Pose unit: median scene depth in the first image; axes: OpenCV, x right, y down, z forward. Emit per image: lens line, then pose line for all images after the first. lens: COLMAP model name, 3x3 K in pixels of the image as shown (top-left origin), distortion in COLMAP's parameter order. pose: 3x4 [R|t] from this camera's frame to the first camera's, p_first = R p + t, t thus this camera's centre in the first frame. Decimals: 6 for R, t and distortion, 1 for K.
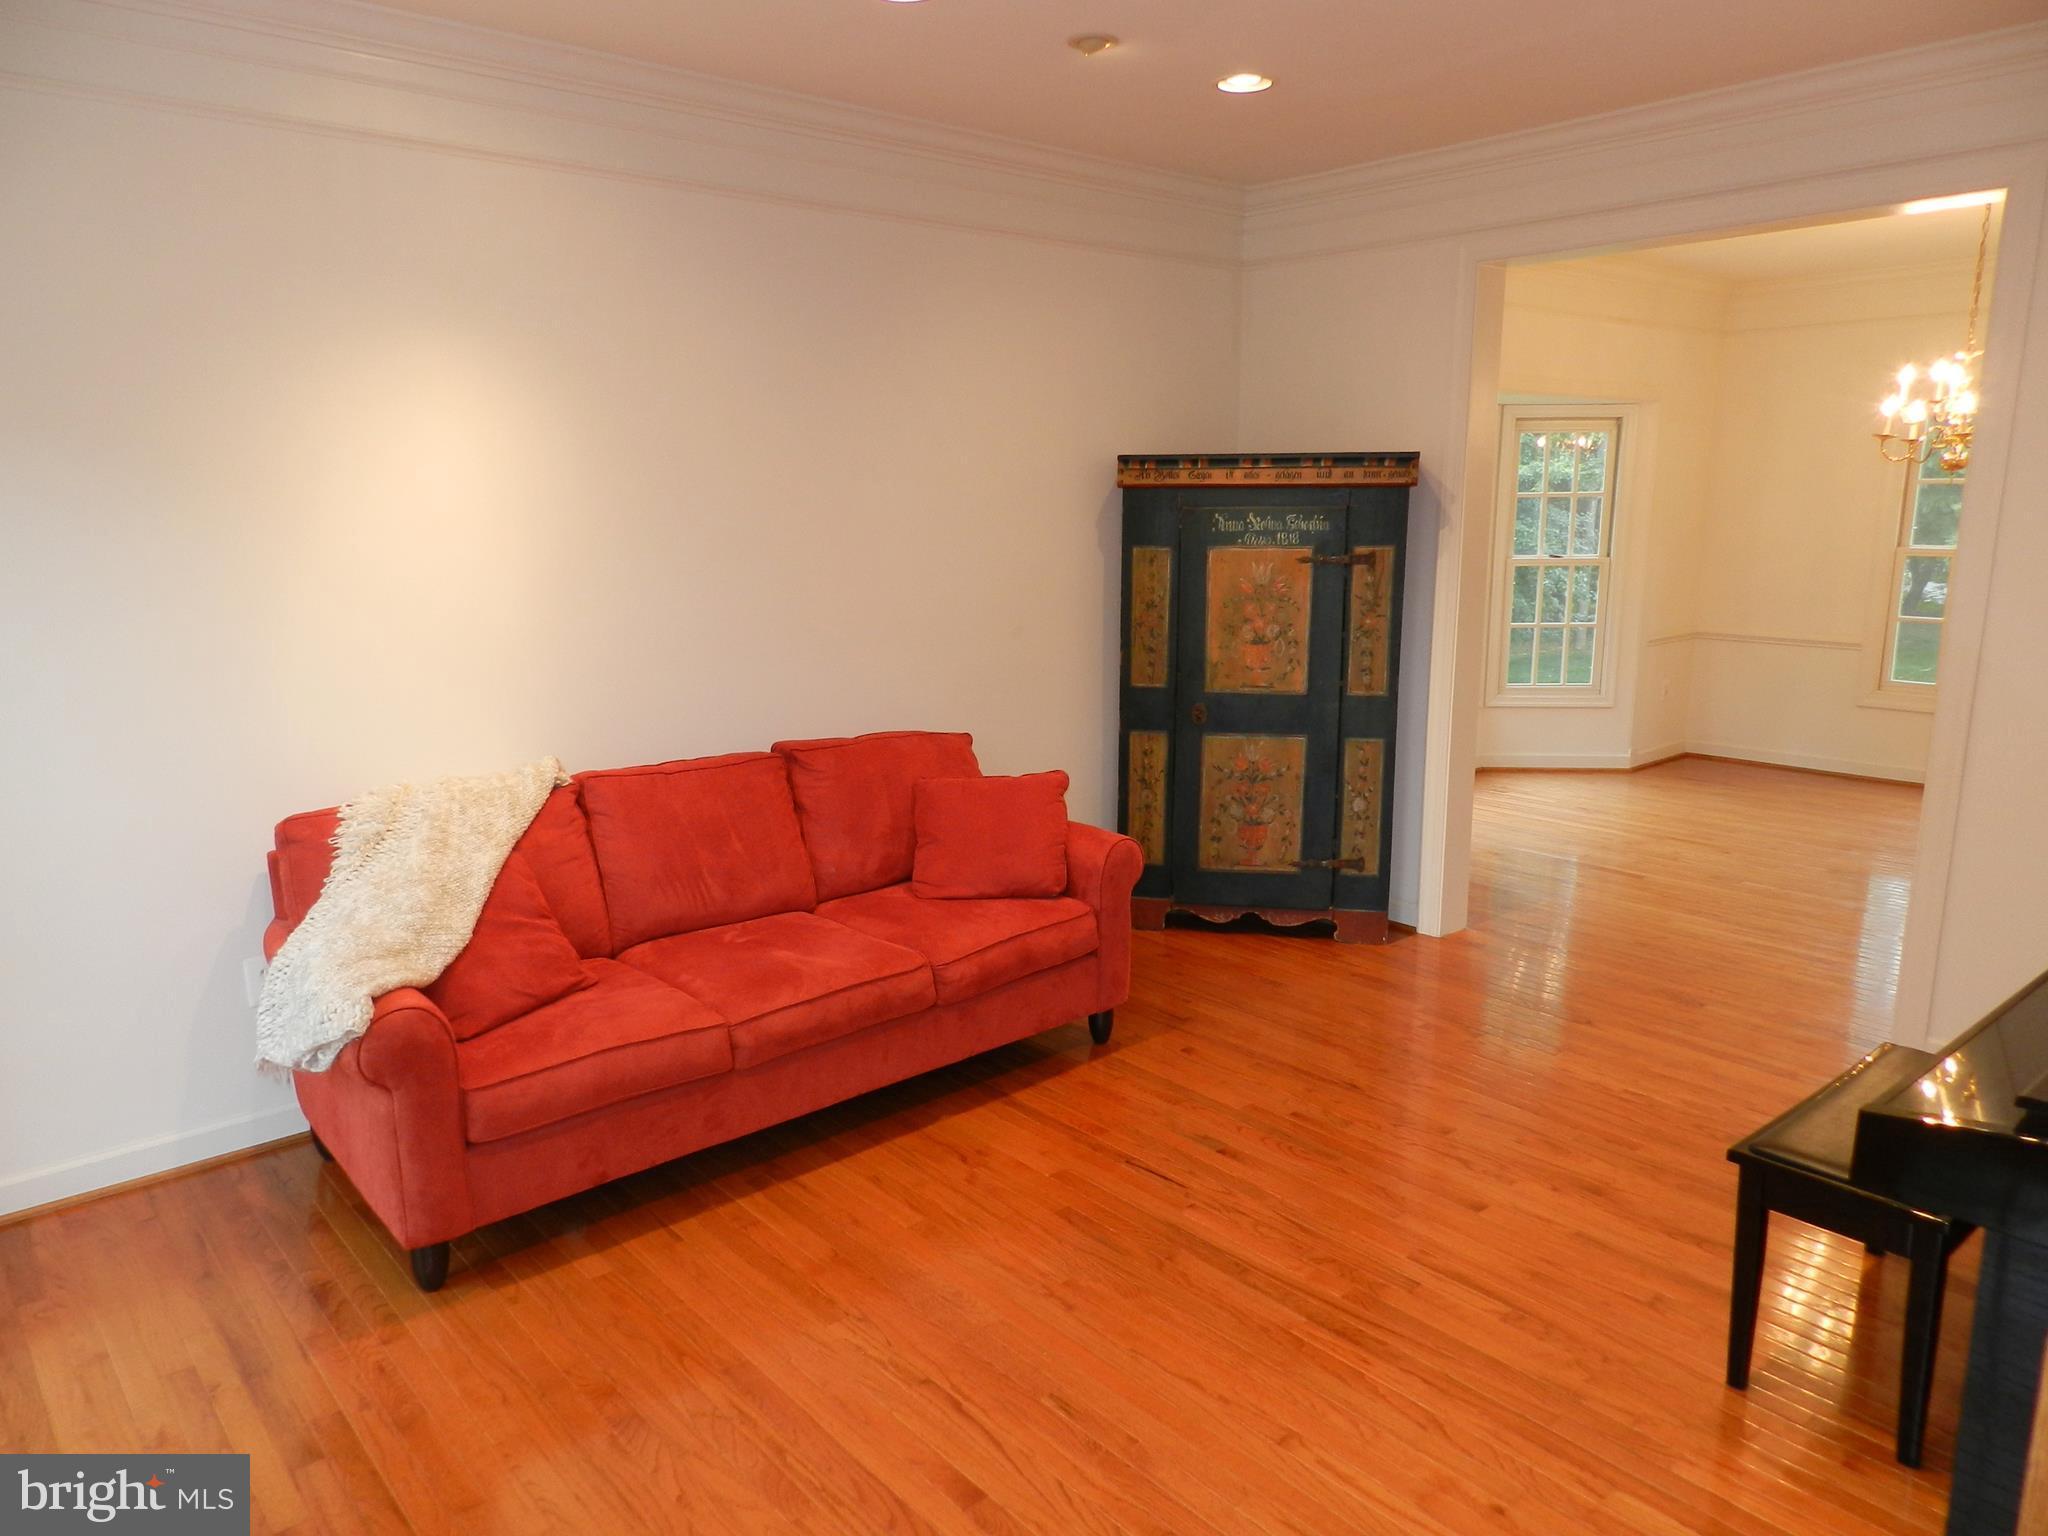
lens RADIAL K [[1383.8, 0, 1027.4], [0, 1383.8, 762.4], [0, 0, 1]] dist [0.006914, 0.006109]
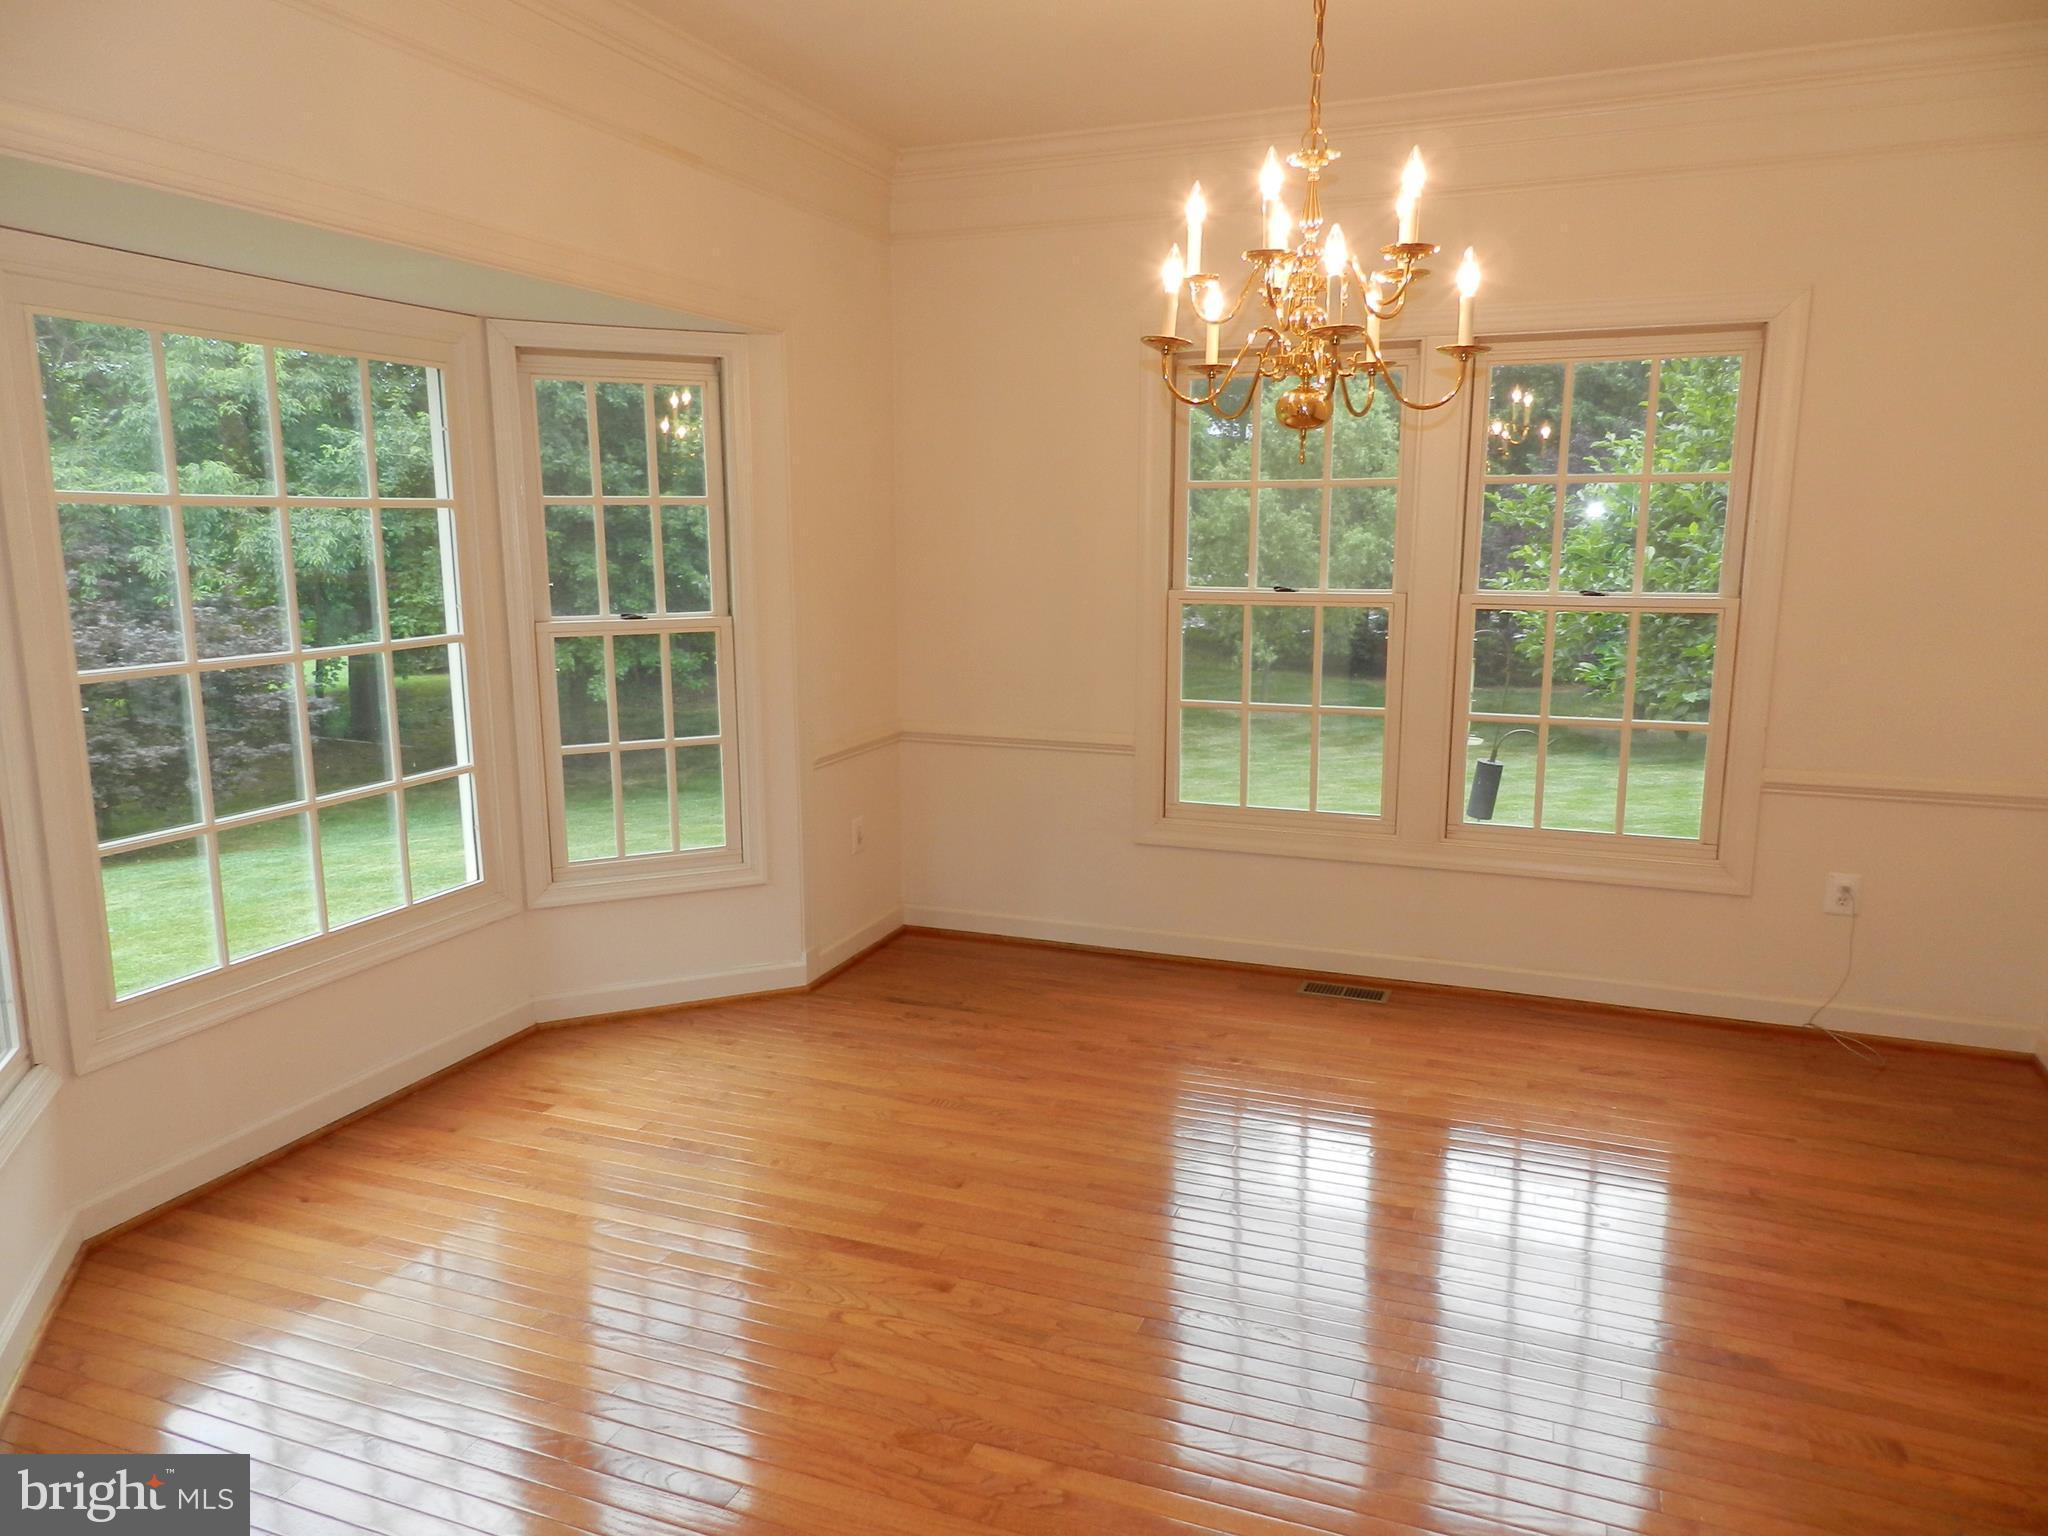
lens RADIAL K [[1383.8, 0, 1021.6], [0, 1383.8, 769.9], [0, 0, 1]] dist [0.006914, 0.006109]
pose [[0.883705, -0.077595, 0.461567, 0.267564], [0.089050, 0.996022, -0.003051, -0.076633], [-0.459495, 0.043798, 0.887100, 0.470812]]
